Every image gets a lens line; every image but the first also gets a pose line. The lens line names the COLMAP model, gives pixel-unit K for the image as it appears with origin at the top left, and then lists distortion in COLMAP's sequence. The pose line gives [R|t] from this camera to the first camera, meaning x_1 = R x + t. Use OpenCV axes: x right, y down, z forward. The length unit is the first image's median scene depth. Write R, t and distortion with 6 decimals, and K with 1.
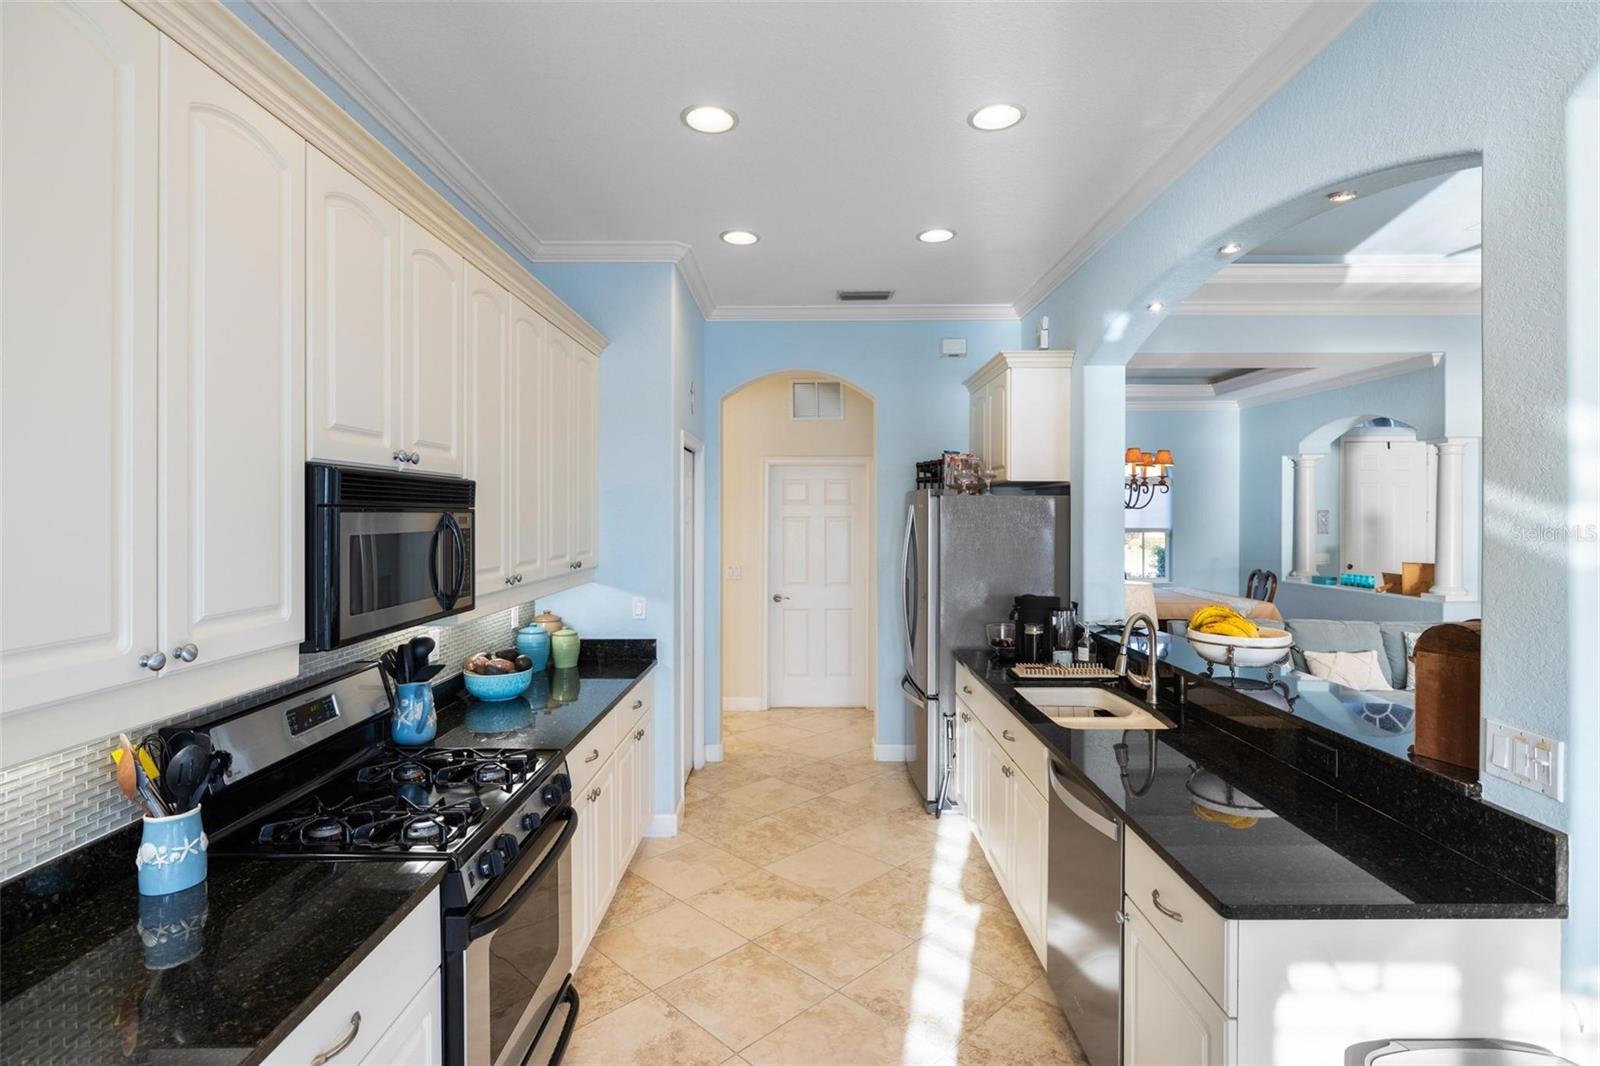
lens RADIAL K [[793.2, 0, 798.5], [0, 793.2, 518.7], [0, 0, 1]] dist [-0.004974, 0.000023]
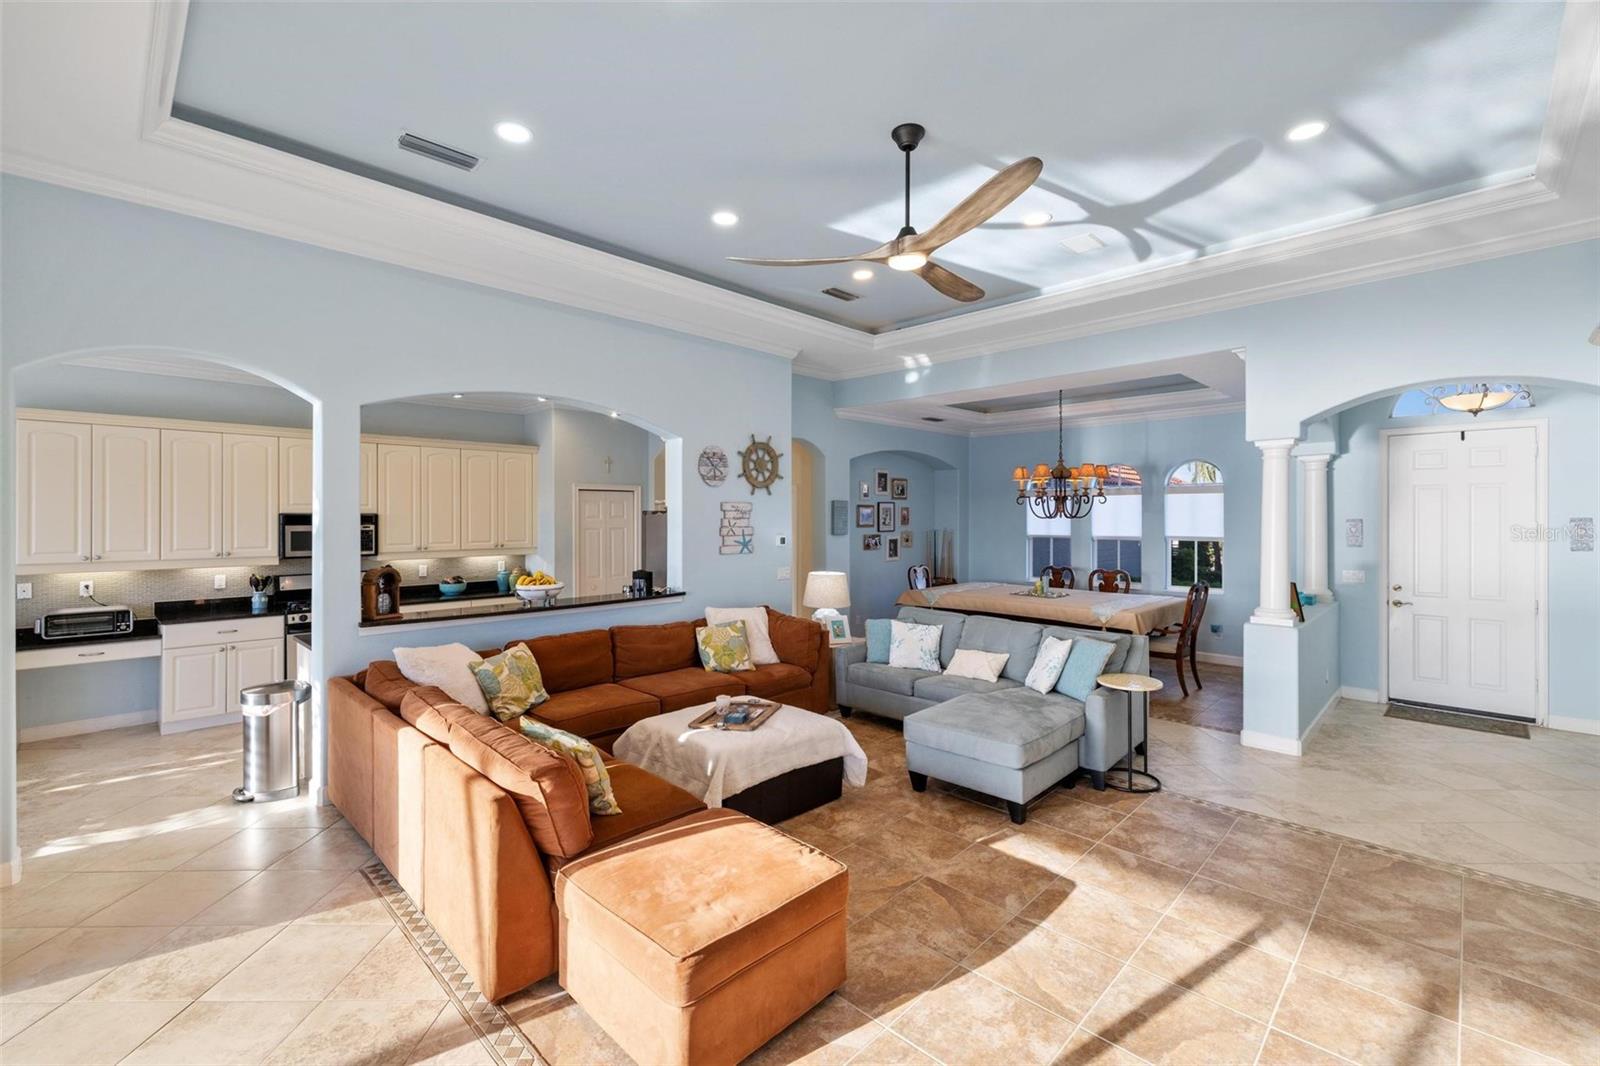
lens RADIAL K [[682.5, 0, 797.3], [0, 682.5, 516.5], [0, 0, 1]] dist [0.001073, -0.000303]
pose [[0.717710, -0.002715, -0.696337, 1.803486], [-0.002710, 0.999974, -0.006692, -0.018297], [0.696337, 0.006690, 0.717684, 0.144618]]
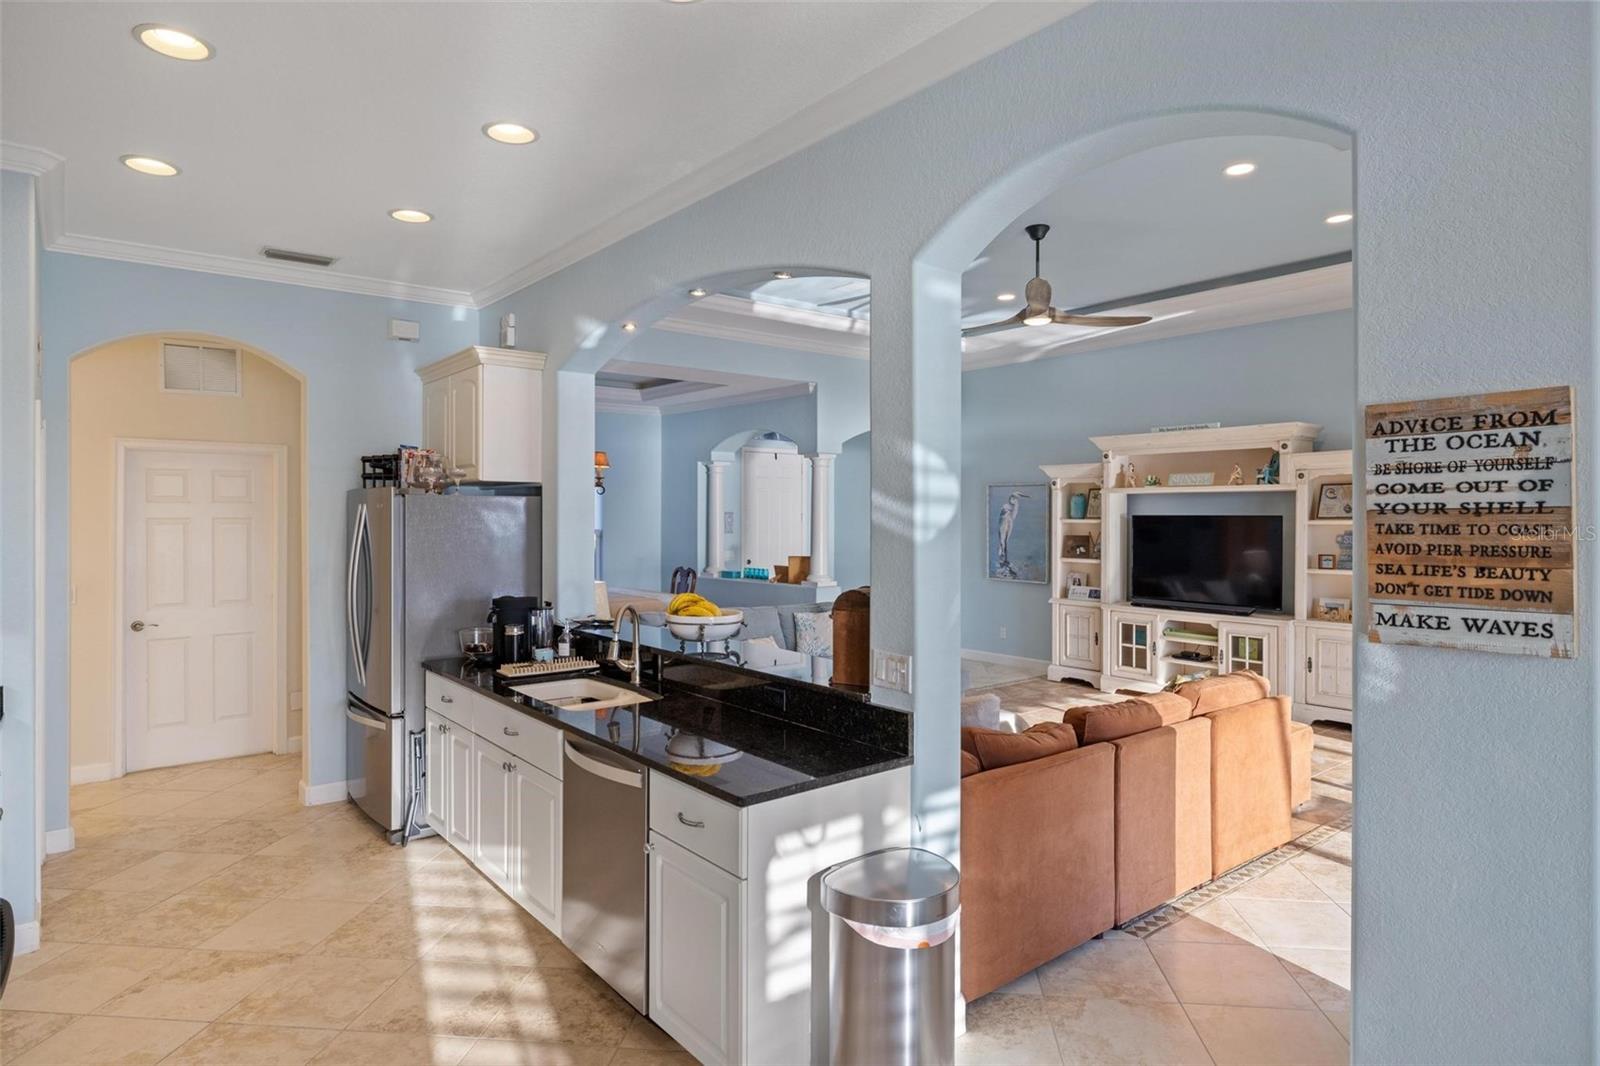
lens RADIAL K [[903.5, 0, 804.2], [0, 903.5, 518.6], [0, 0, 1]] dist [-0.002008, 0.000500]
pose [[0.771944, -0.001357, 0.635689, -0.156921], [0.002498, 0.999996, -0.000898, 0.000850], [-0.635686, 0.002281, 0.771945, -0.120659]]
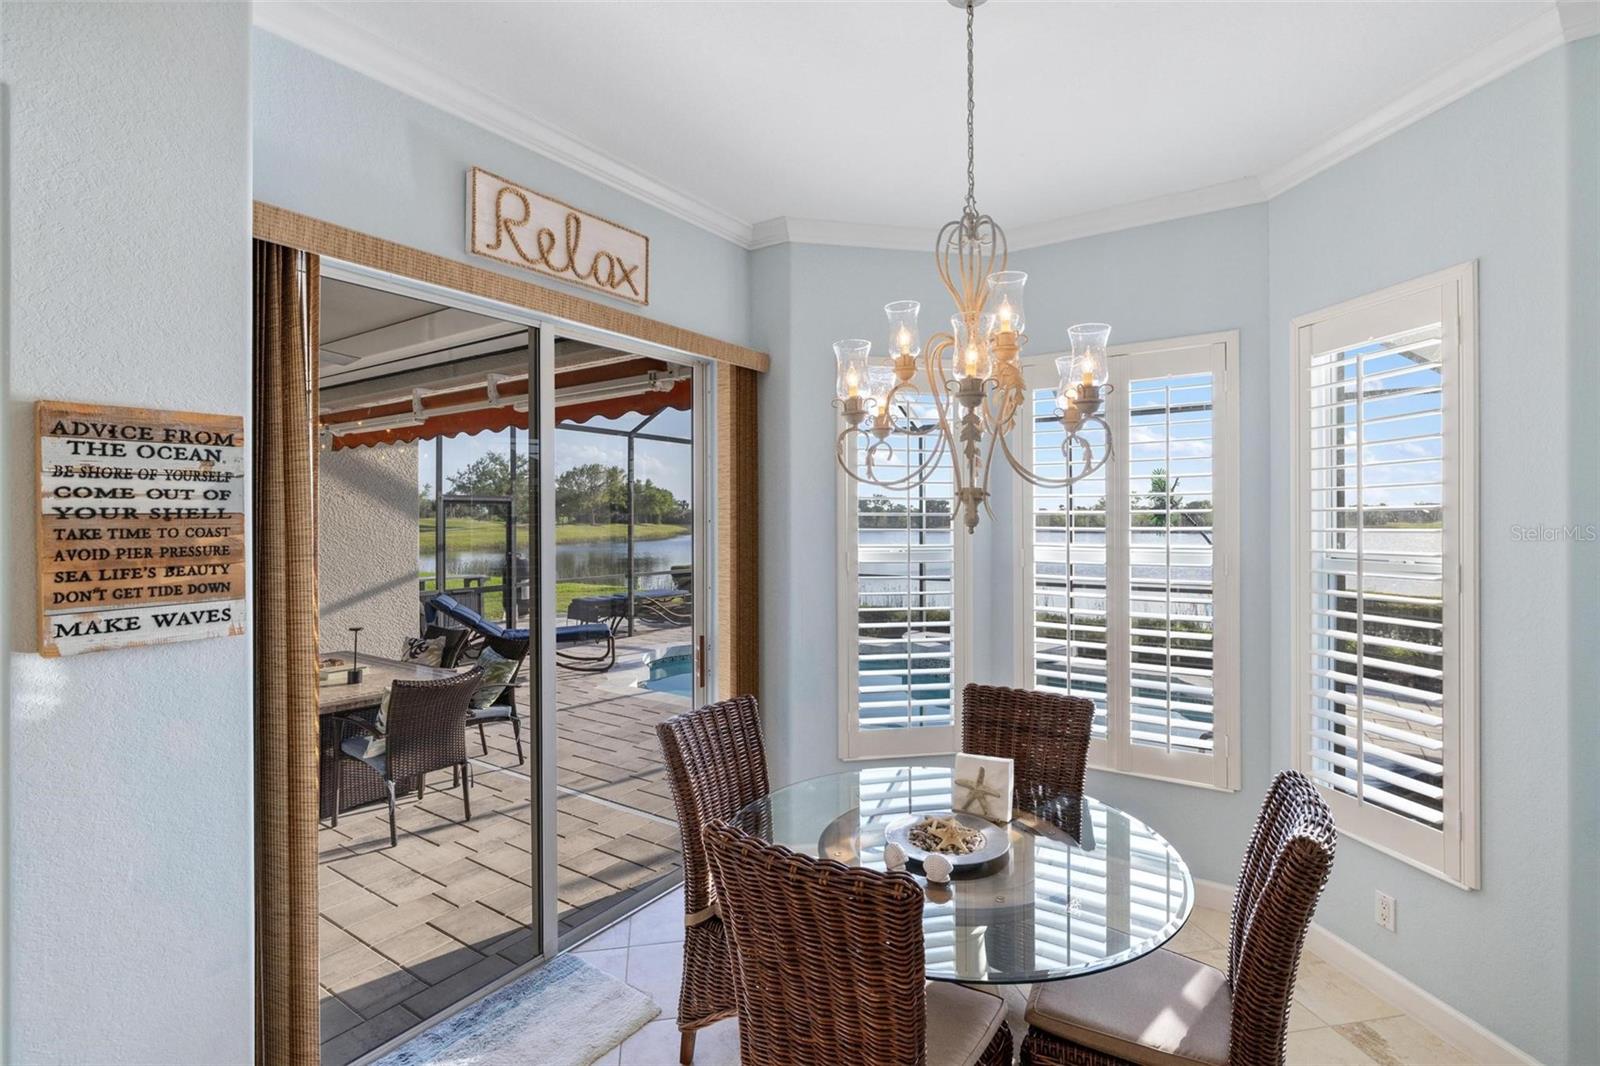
lens RADIAL K [[747.7, 0, 803.9], [0, 747.7, 520.4], [0, 0, 1]] dist [-0.002973, -0.000145]
pose [[-0.832200, 0.002686, 0.554469, -0.131115], [0.005743, 0.999976, 0.003776, 0.000331], [-0.554446, 0.006327, -0.832196, 0.145089]]
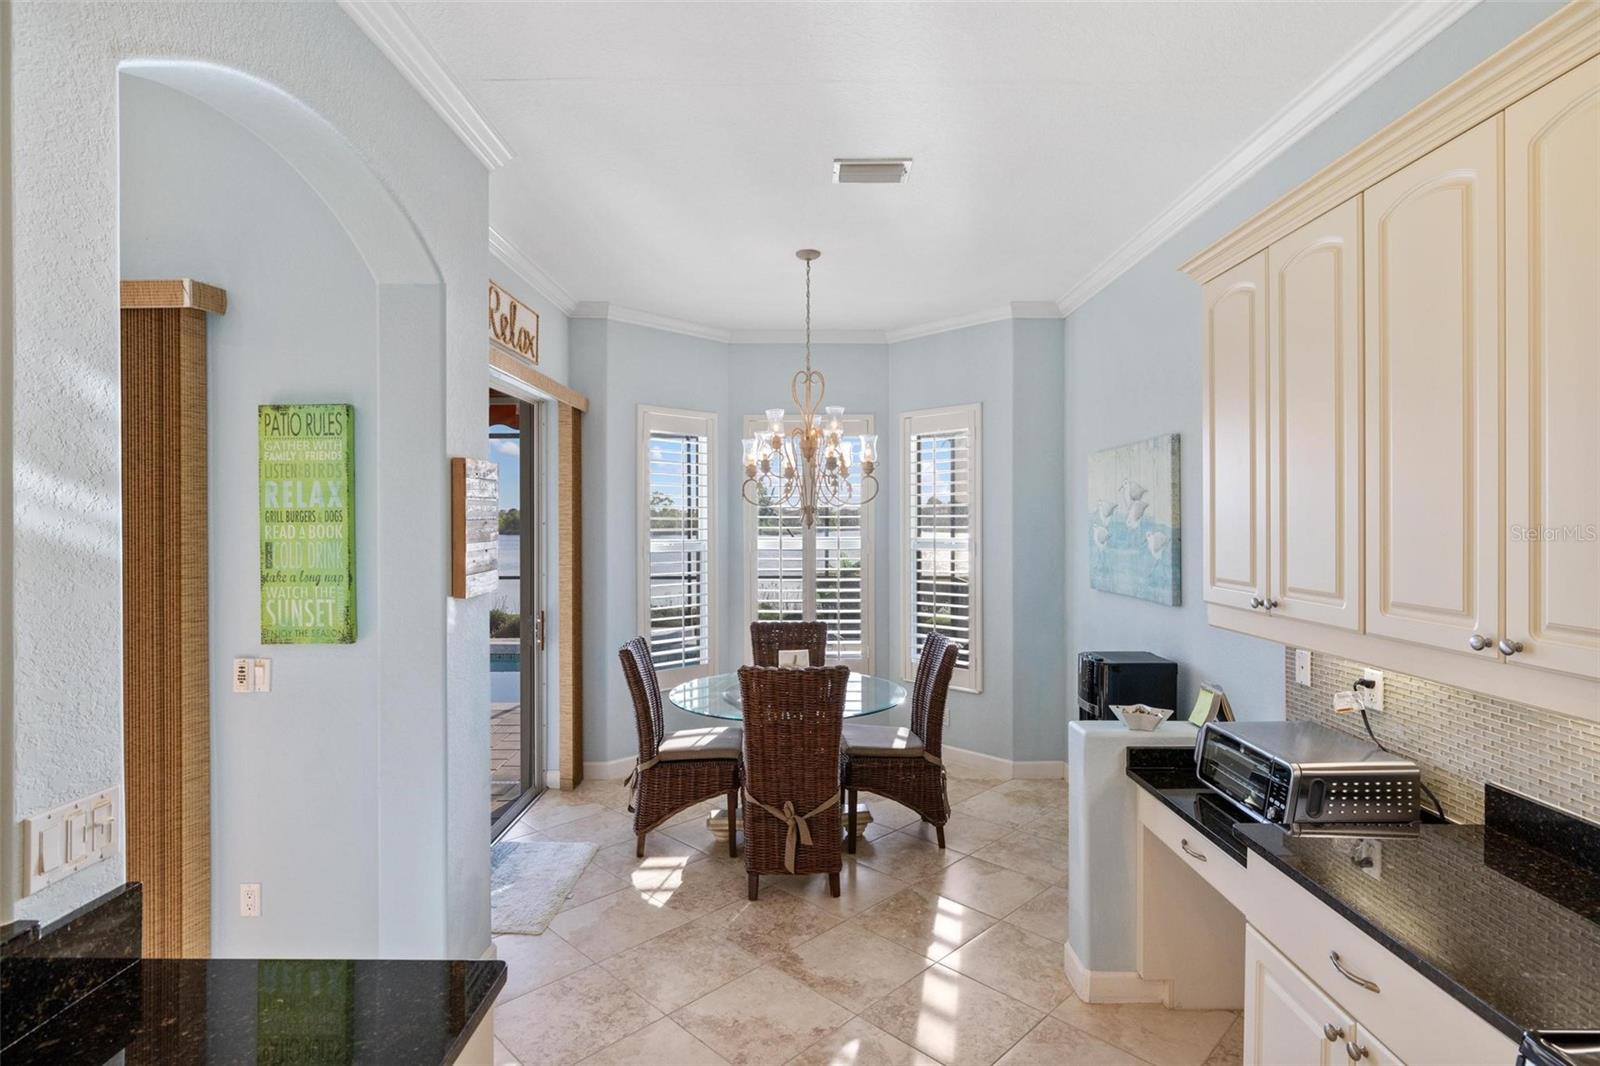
lens RADIAL K [[811.3, 0, 805.8], [0, 811.3, 523.3], [0, 0, 1]] dist [-0.003069, 0.000192]
pose [[-0.999959, 0.001594, -0.008920, 0.083402], [0.001525, 0.999969, 0.007691, -0.005791], [0.008932, 0.007677, -0.999931, 0.792919]]
